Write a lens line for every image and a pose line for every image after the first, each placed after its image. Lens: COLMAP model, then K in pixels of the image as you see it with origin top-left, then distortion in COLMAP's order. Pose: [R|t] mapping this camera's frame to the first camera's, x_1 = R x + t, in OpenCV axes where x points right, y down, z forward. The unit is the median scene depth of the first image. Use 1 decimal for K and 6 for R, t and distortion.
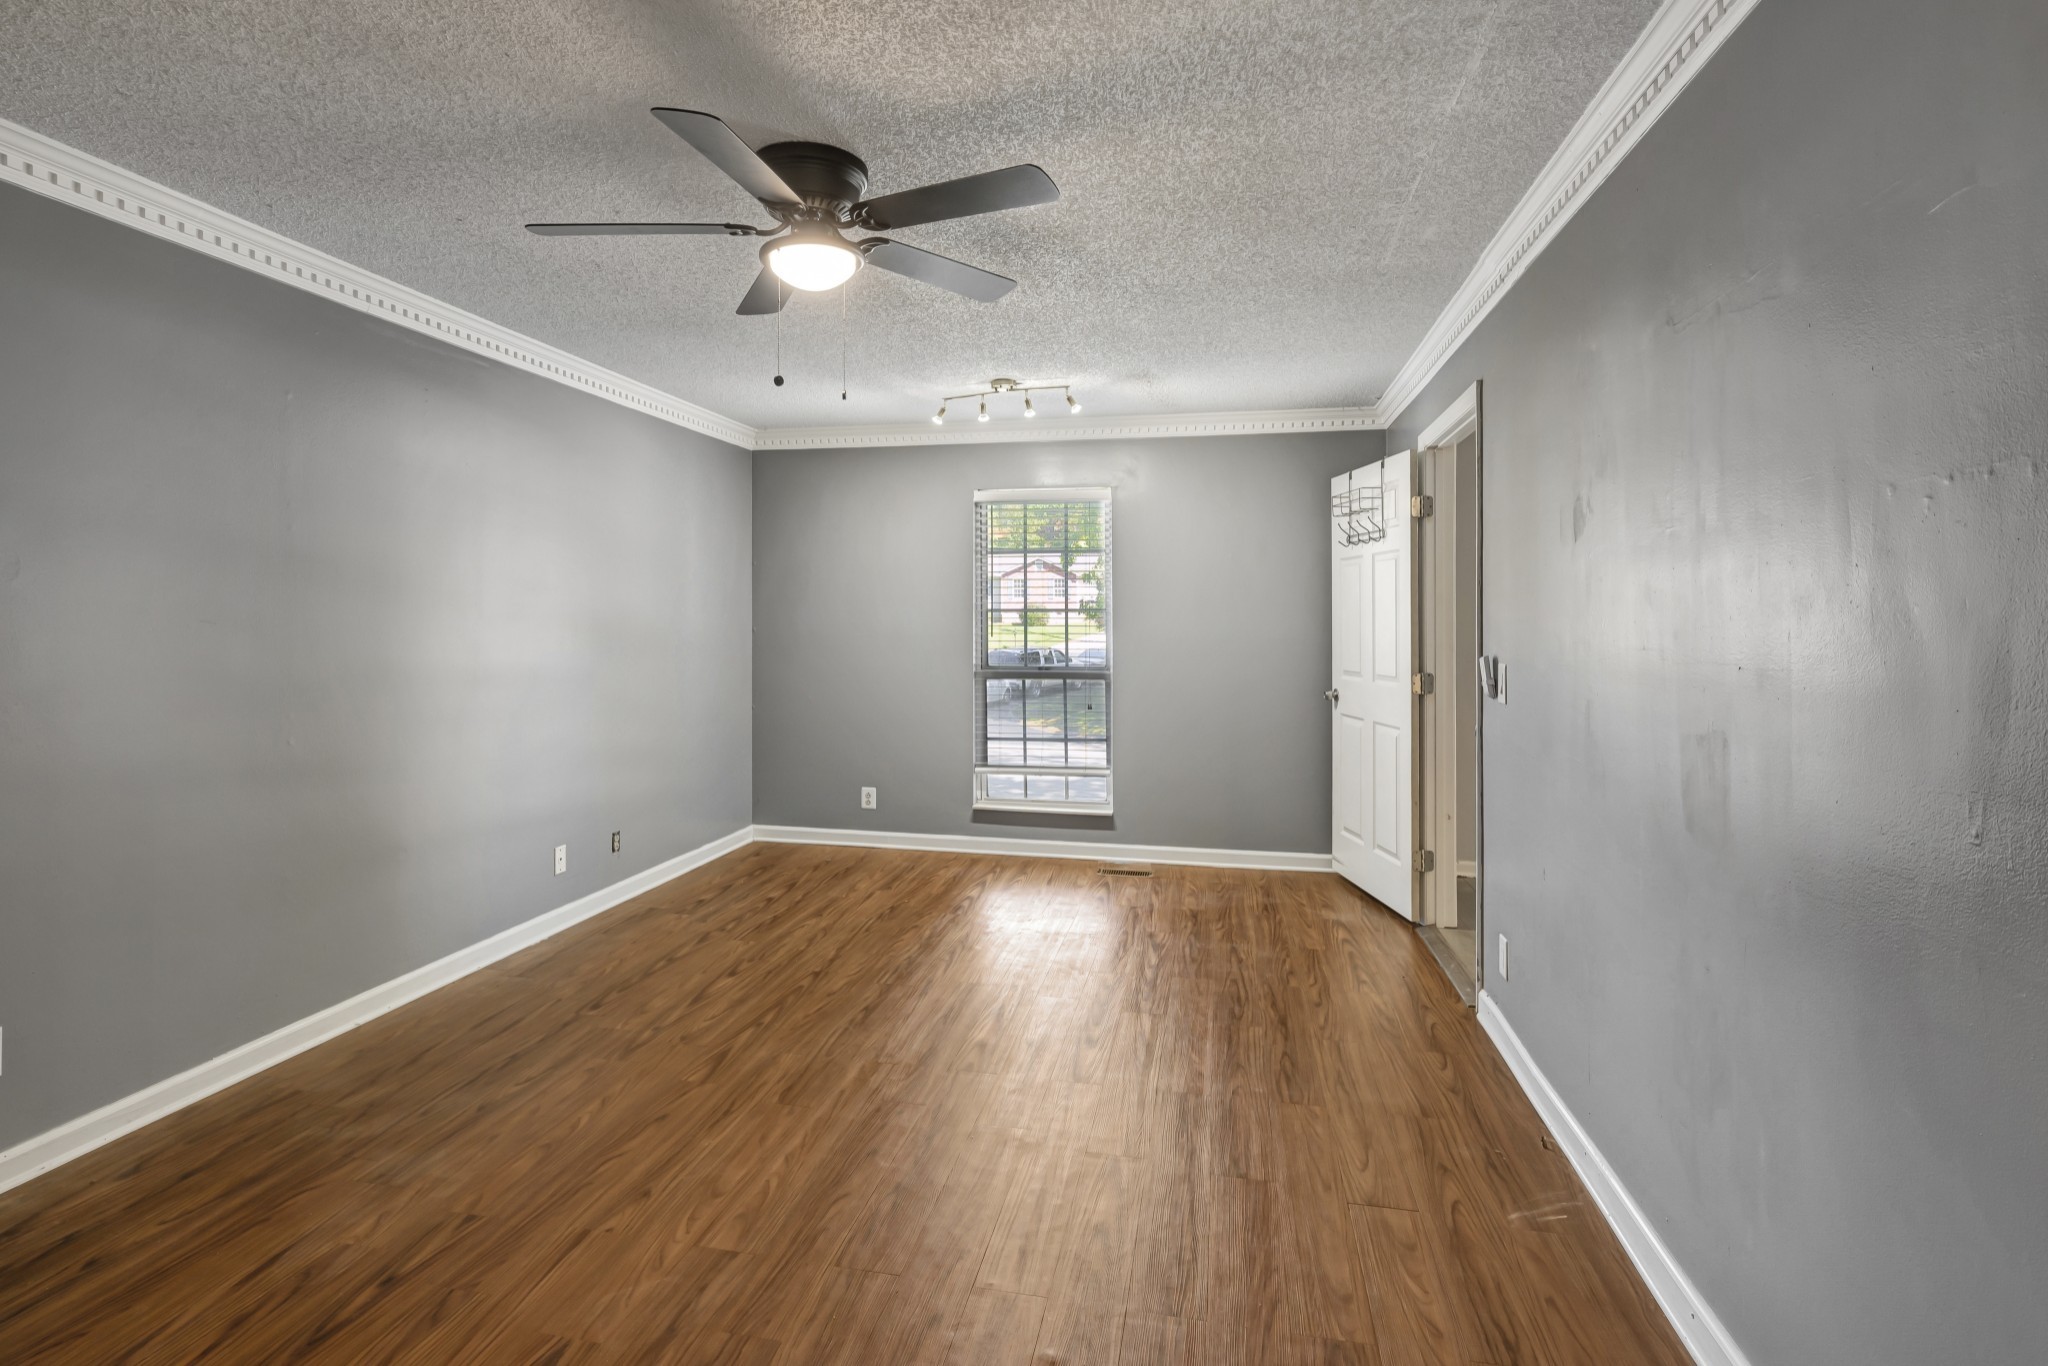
lens RADIAL K [[958.6, 0, 1003.7], [0, 958.6, 648.5], [0, 0, 1]] dist [-0.000141, -0.000078]
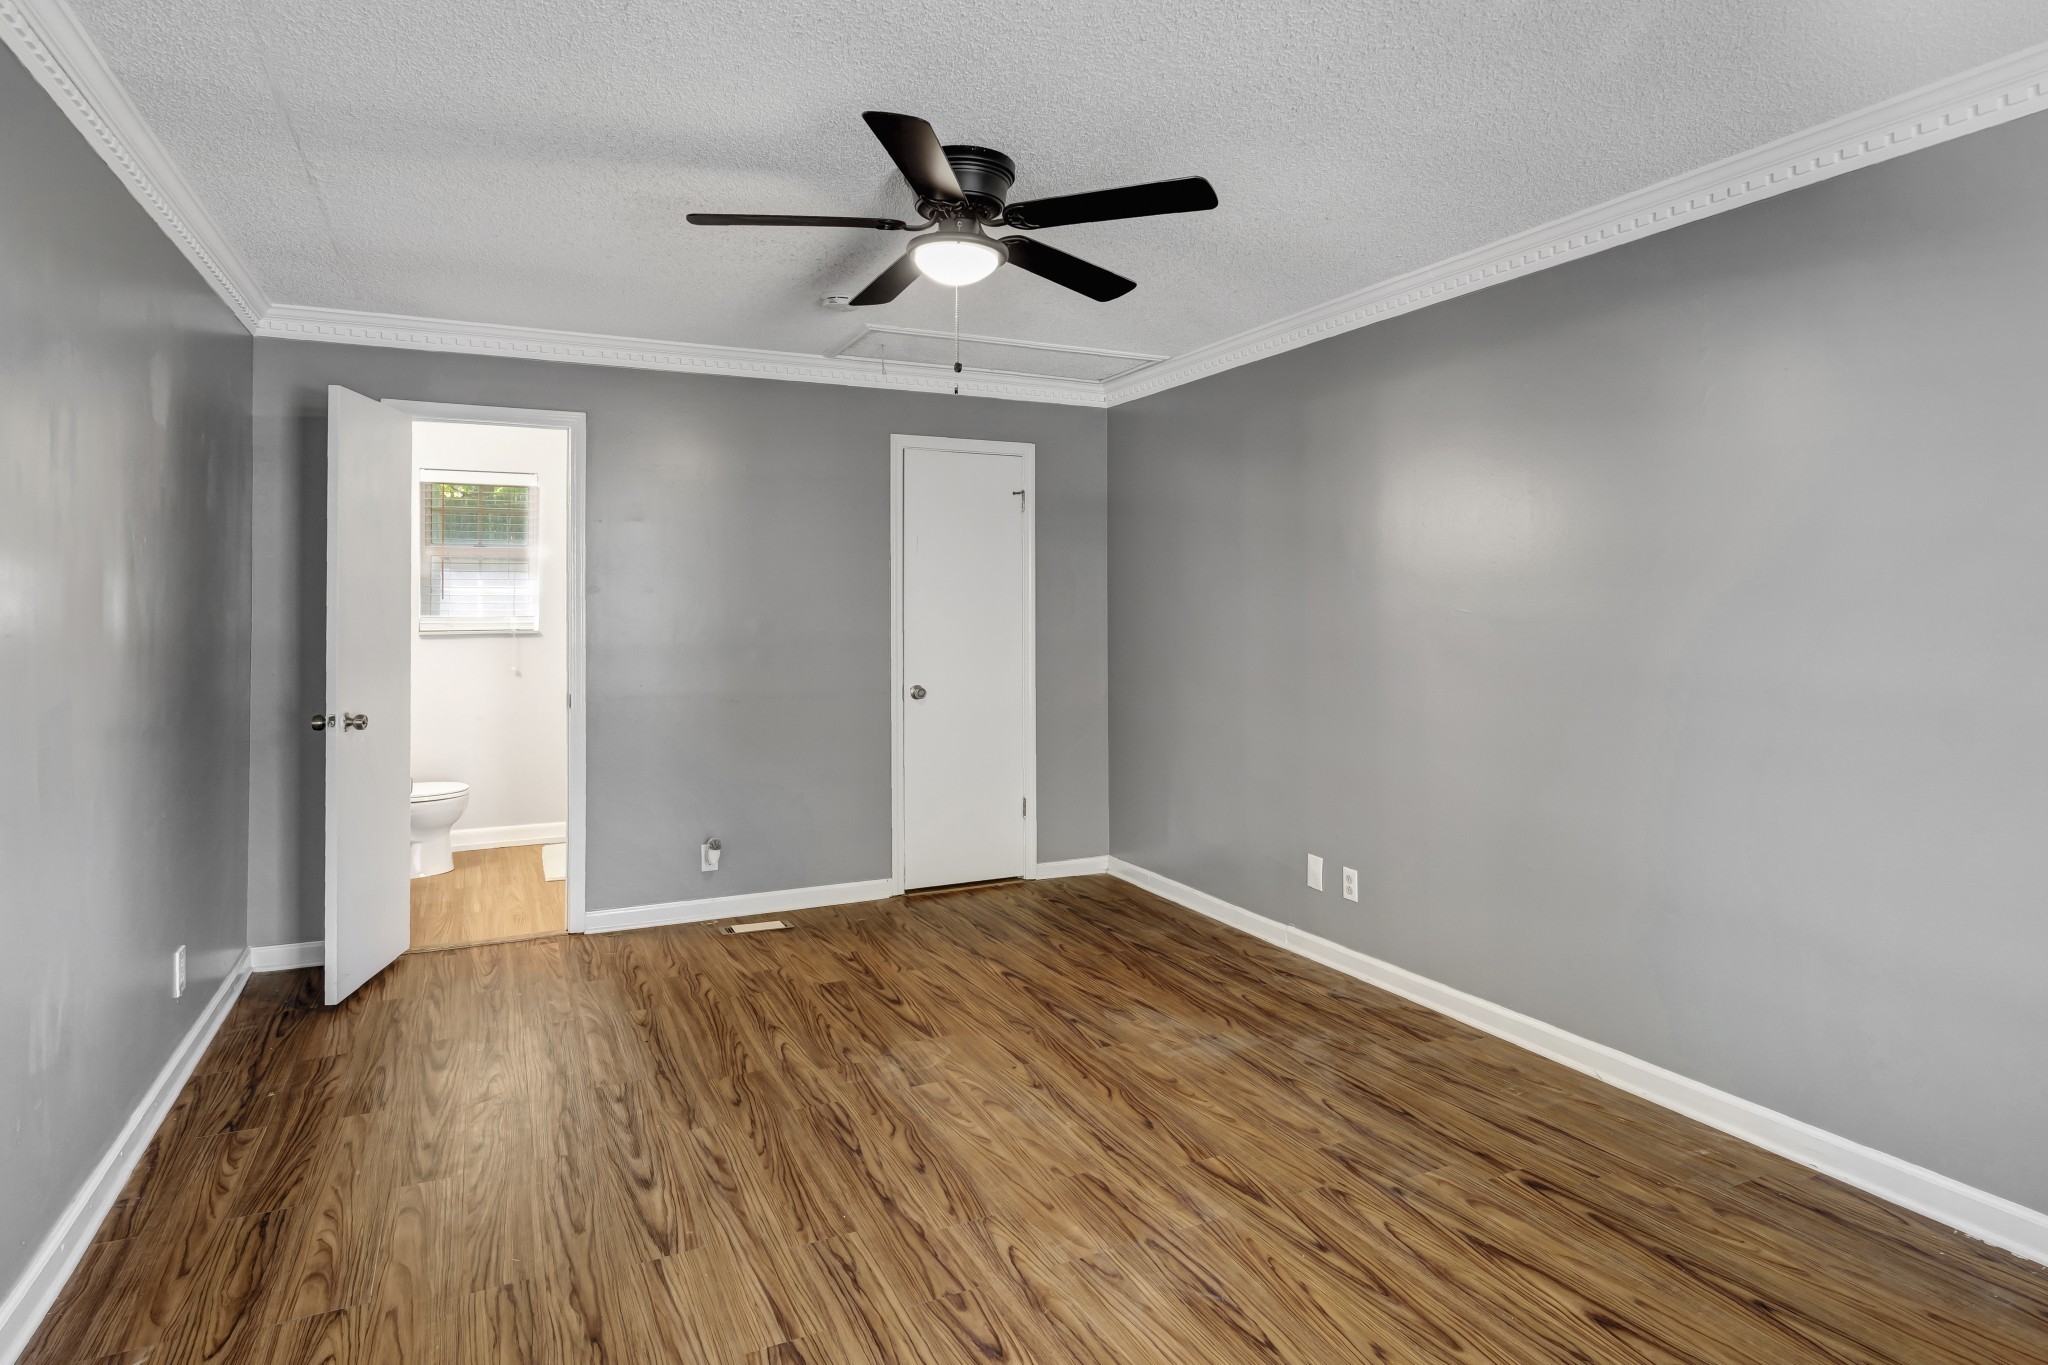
lens RADIAL K [[958.6, 0, 1003.7], [0, 958.6, 648.0], [0, 0, 1]] dist [-0.000141, -0.000078]
pose [[-0.750511, 0.024188, -0.660416, 0.391917], [-0.019639, 0.998072, 0.058872, -0.055221], [0.660567, 0.057154, -0.748589, 1.599043]]
